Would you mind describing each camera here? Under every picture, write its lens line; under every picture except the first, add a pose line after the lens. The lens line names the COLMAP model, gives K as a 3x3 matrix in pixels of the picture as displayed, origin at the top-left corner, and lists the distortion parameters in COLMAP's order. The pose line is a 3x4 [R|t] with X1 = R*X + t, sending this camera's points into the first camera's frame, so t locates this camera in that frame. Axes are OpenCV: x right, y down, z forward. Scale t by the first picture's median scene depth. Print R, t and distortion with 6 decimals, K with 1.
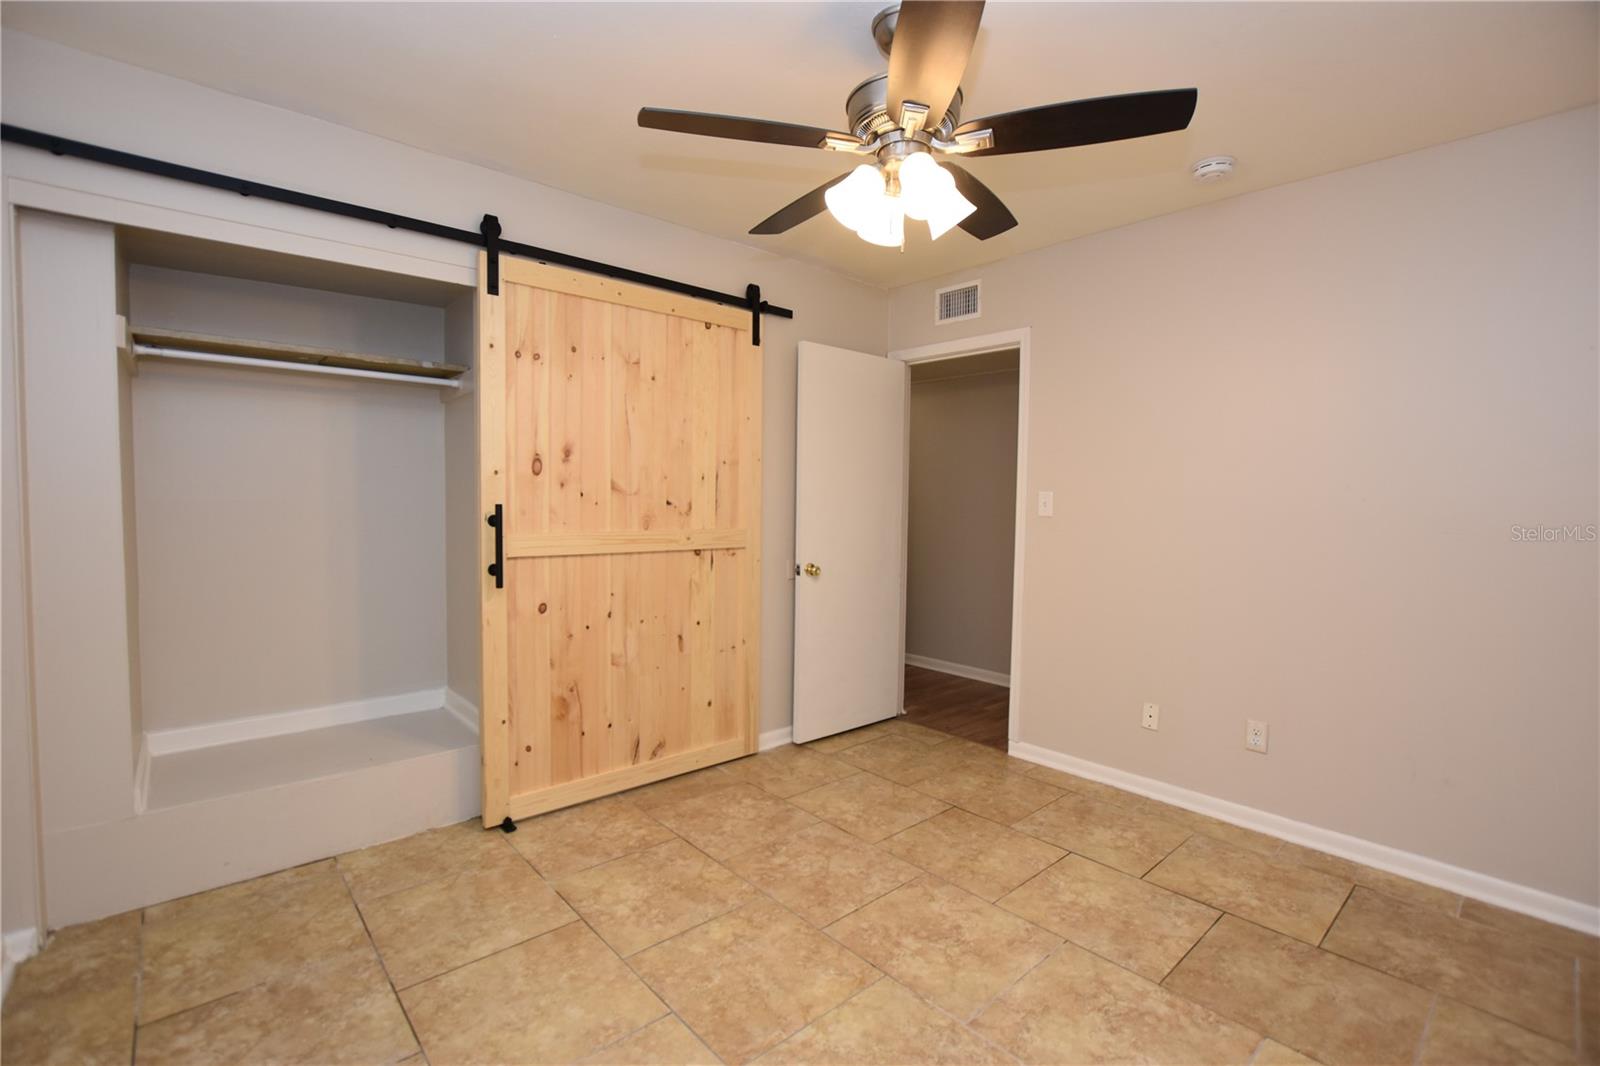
lens RADIAL K [[714.5, 0, 799.7], [0, 714.5, 533.2], [0, 0, 1]] dist [-0.032422, 0.005658]
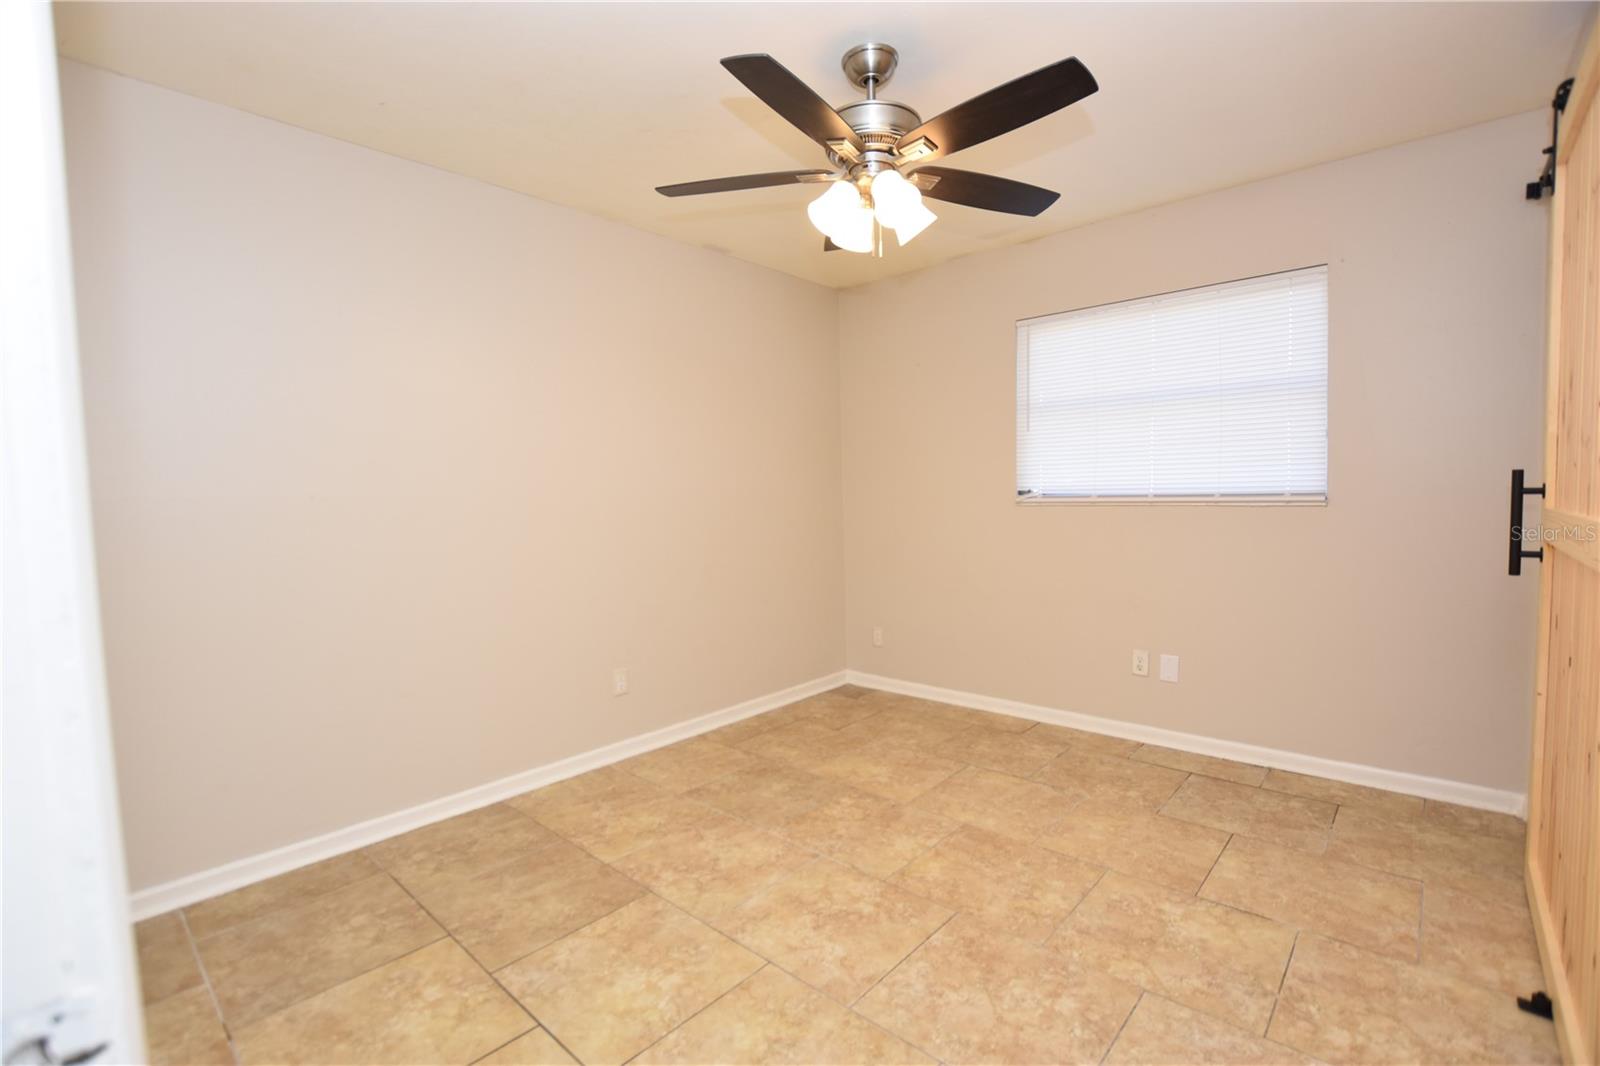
lens RADIAL K [[714.5, 0, 800.3], [0, 714.5, 534.1], [0, 0, 1]] dist [-0.032422, 0.005658]
pose [[-0.994268, 0.015702, -0.105755, 0.342620], [0.004782, 0.994698, 0.102728, -0.059193], [0.106807, 0.101633, -0.989072, 1.908917]]
